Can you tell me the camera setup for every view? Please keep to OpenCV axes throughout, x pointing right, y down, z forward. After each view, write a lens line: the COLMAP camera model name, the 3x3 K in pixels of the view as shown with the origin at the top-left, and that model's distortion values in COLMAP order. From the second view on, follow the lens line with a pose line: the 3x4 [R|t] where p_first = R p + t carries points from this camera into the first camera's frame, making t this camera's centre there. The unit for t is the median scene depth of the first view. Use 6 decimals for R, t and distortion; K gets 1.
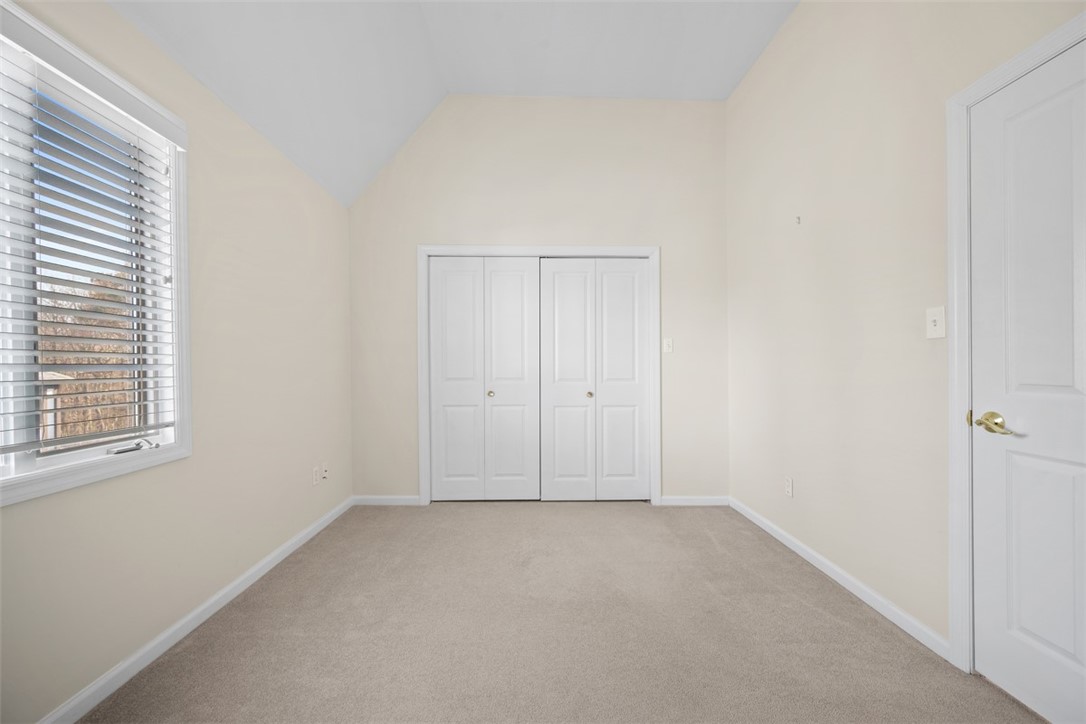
lens RADIAL K [[424.2, 0, 546.6], [0, 424.2, 365.5], [0, 0, 1]] dist [-0.000987, 0.001085]
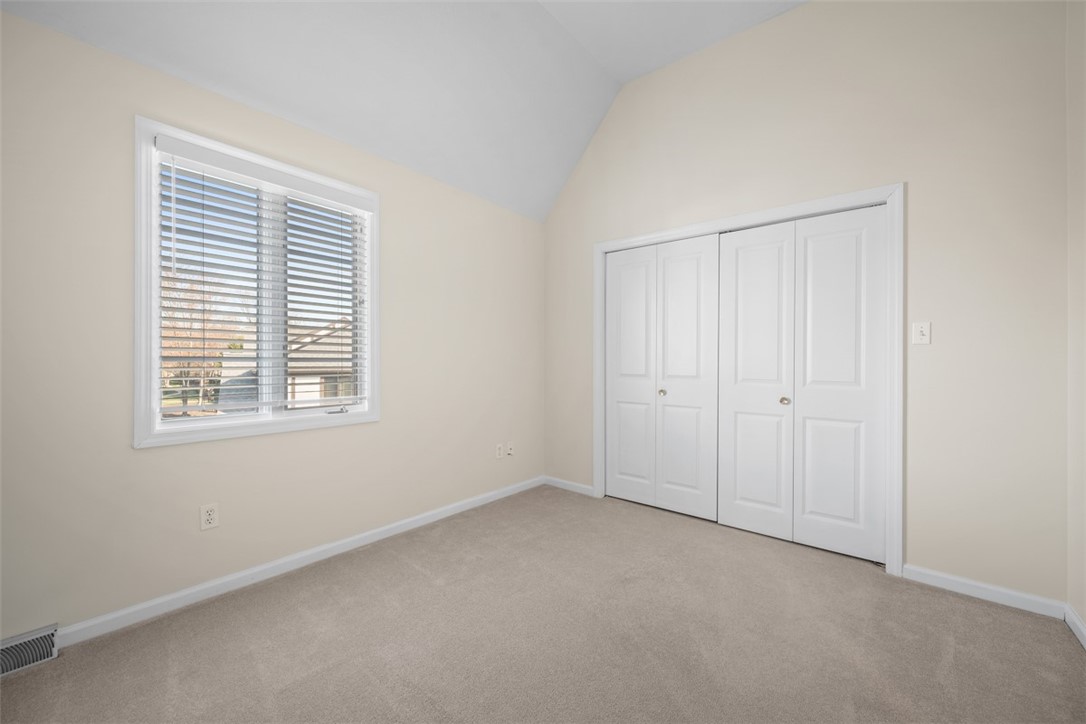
lens RADIAL K [[424.2, 0, 540.3], [0, 424.2, 361.2], [0, 0, 1]] dist [-0.000987, 0.001085]
pose [[0.750872, 0.008644, -0.660392, 0.278503], [-0.008944, 0.999956, 0.002920, -0.001038], [0.660388, 0.003714, 0.750916, 0.137928]]
